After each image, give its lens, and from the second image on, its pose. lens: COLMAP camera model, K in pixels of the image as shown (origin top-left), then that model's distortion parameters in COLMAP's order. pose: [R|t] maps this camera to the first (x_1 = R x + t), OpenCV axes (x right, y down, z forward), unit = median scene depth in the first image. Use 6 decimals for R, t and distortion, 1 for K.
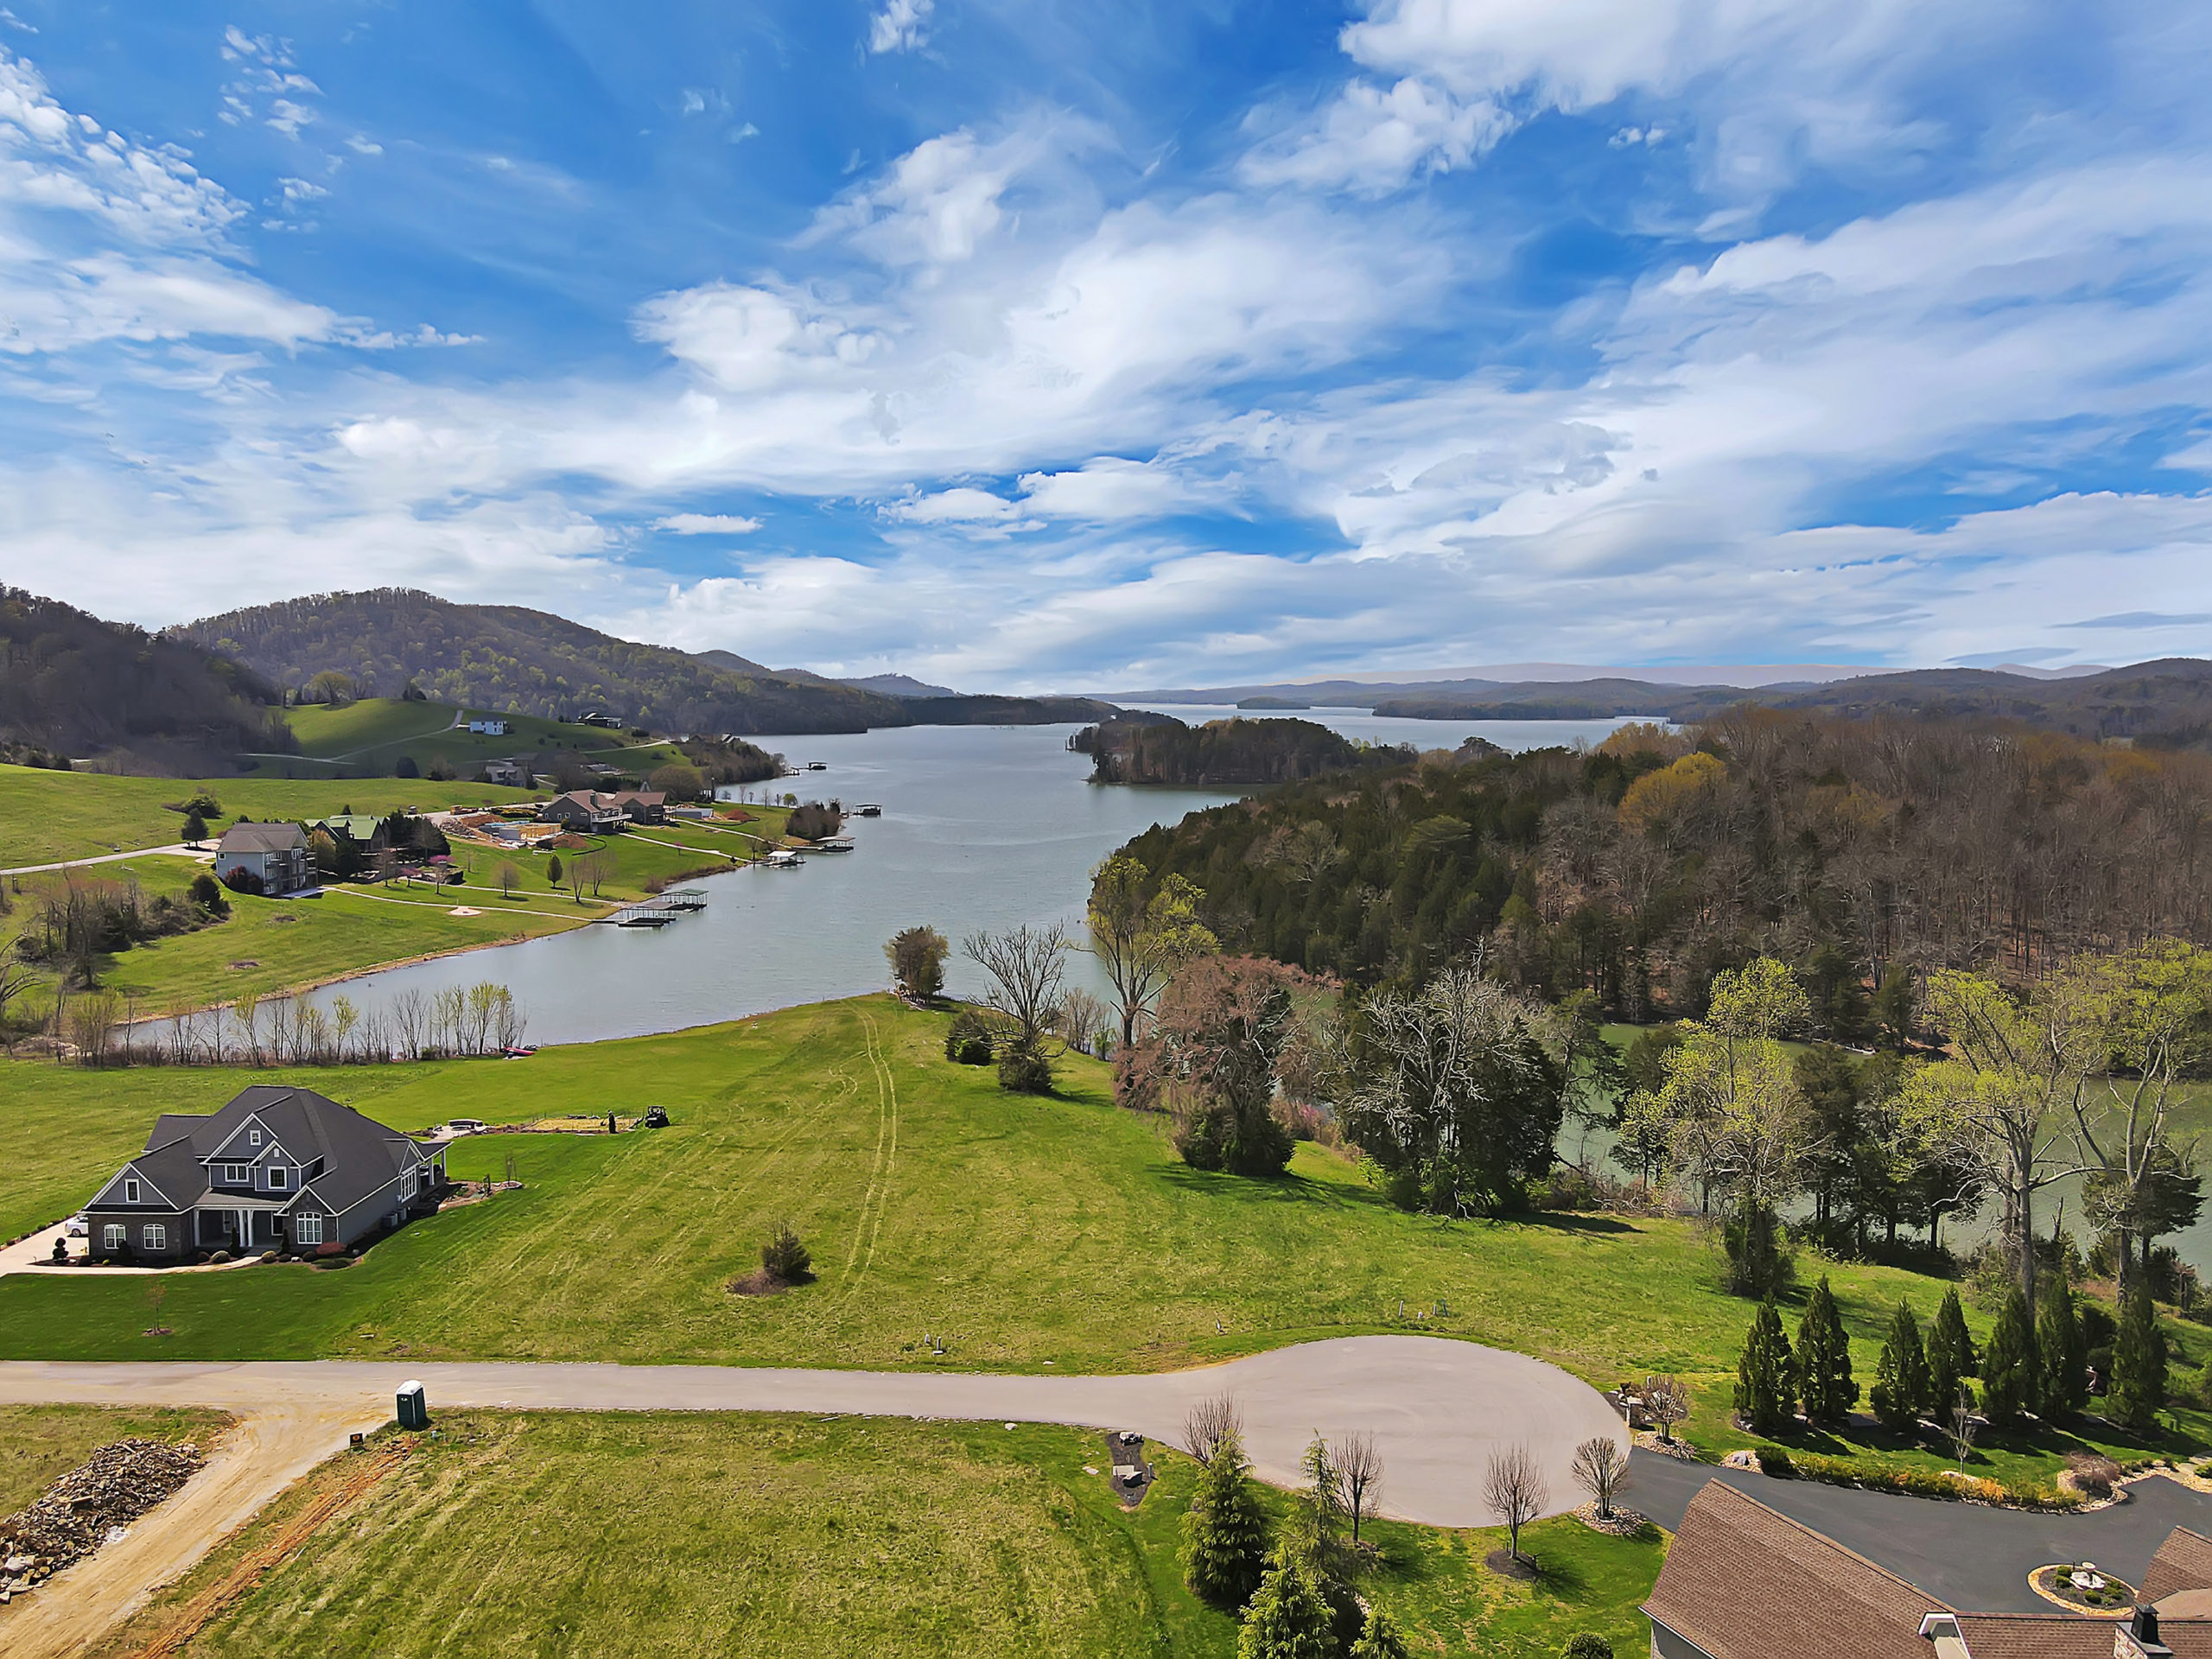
lens RADIAL K [[1625.2, 0, 1104.1], [0, 1625.2, 827.9], [0, 0, 1]] dist [0.005099, 0.015603]
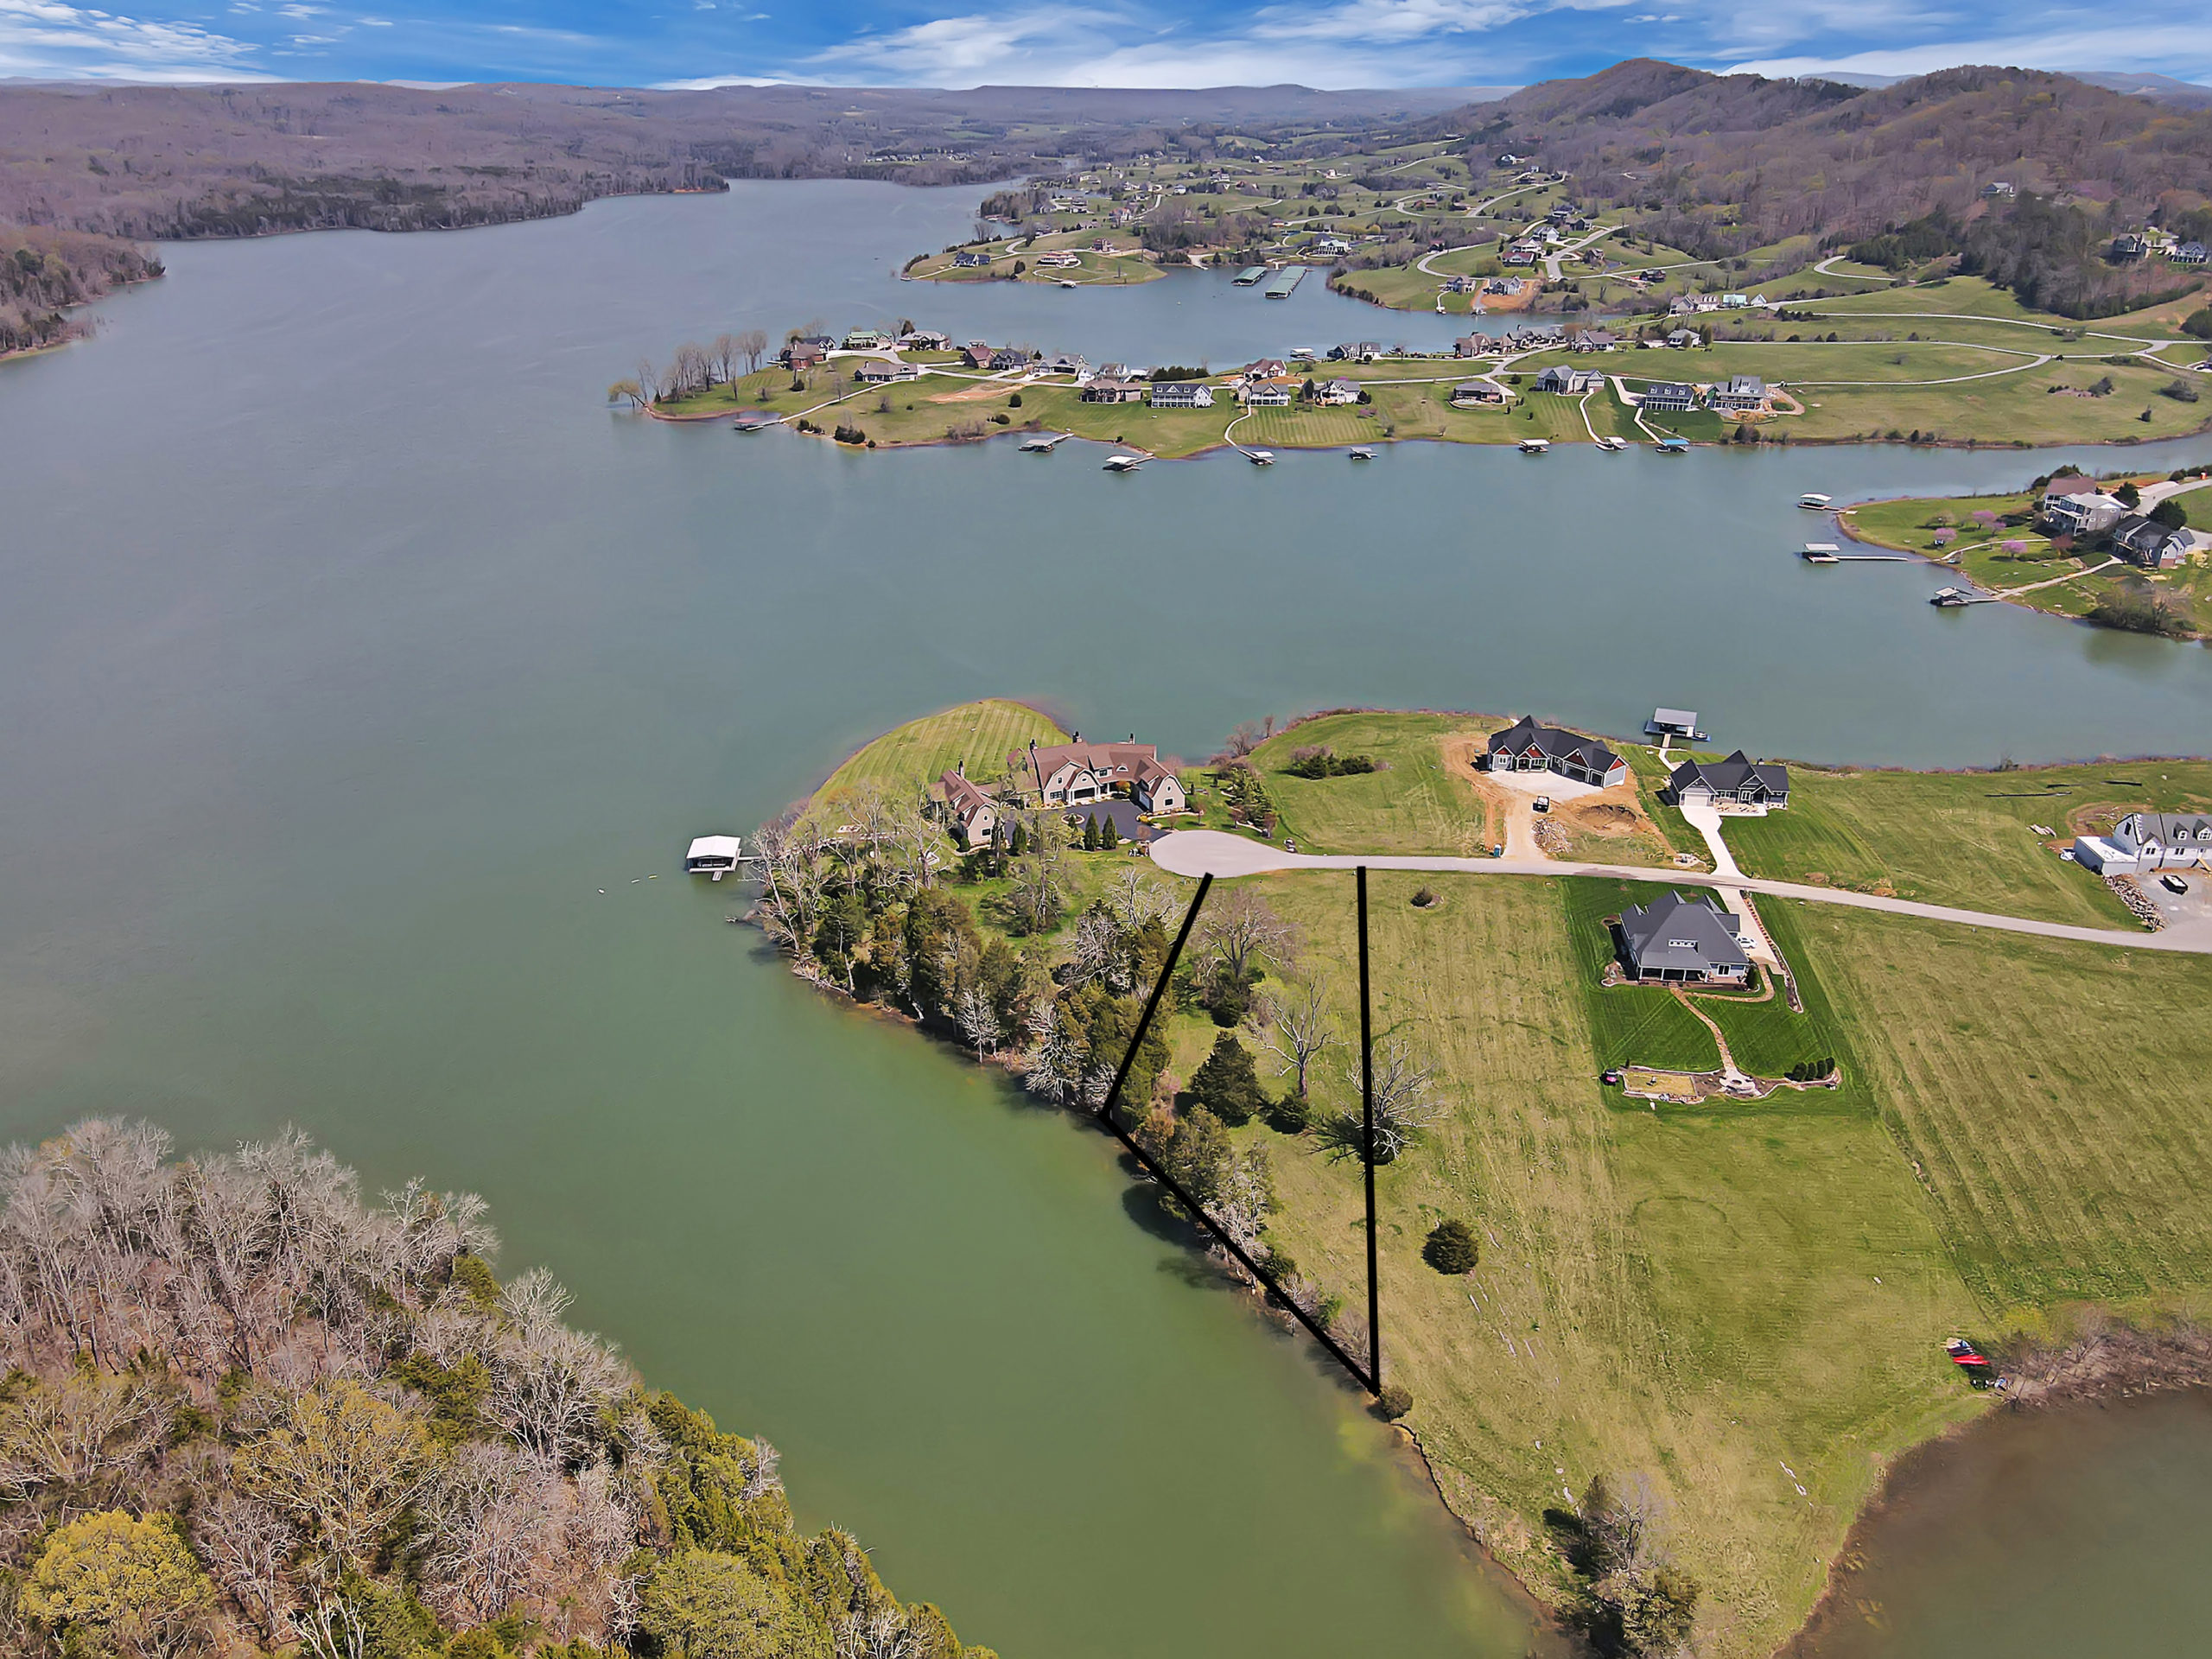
lens RADIAL K [[1625.2, 0, 1104.1], [0, 1625.2, 827.9], [0, 0, 1]] dist [0.005099, 0.015603]
pose [[-0.997433, -0.030223, 0.064913, 0.148123], [0.005164, 0.873835, 0.486195, -1.075748], [-0.071417, 0.485282, -0.871436, 3.150624]]
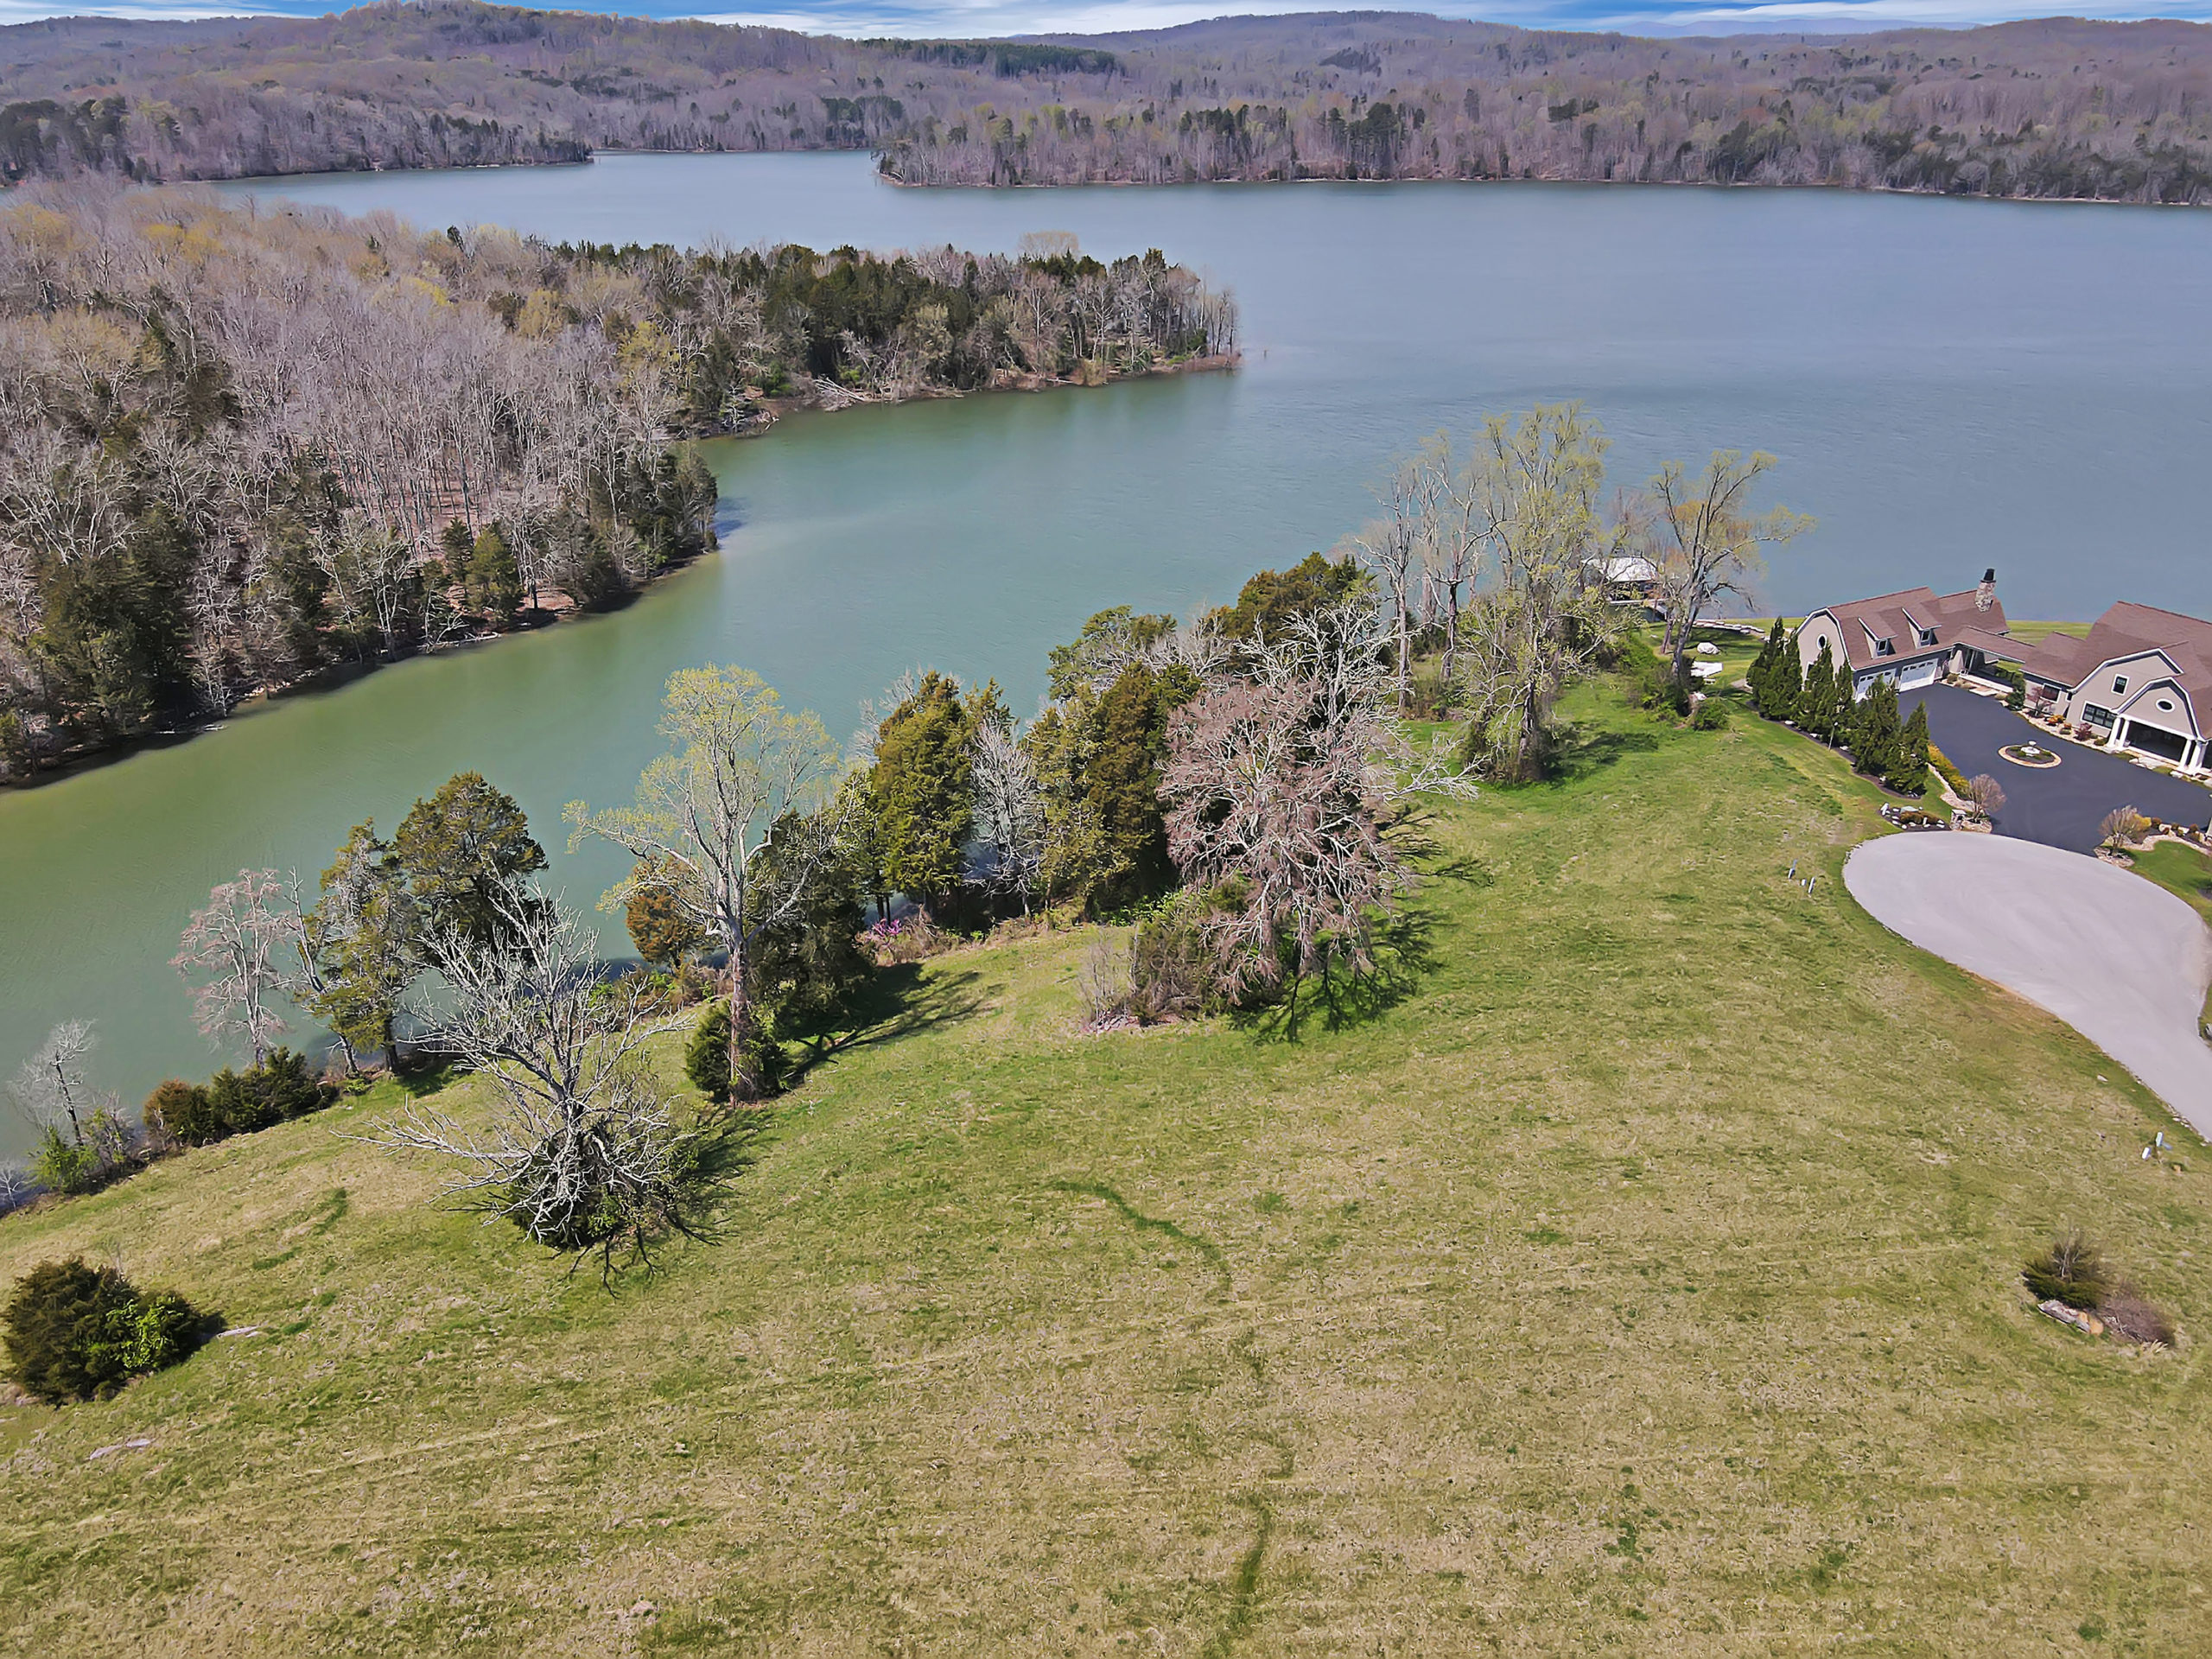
lens RADIAL K [[1626.6, 0, 1104.2], [0, 1626.6, 830.4], [0, 0, 1]] dist [-0.008233, 0.042495]
pose [[-0.034901, -0.425618, 0.904229, -0.675625], [0.081865, 0.900522, 0.427033, -0.205358], [-0.996032, 0.088928, 0.003414, 1.315768]]
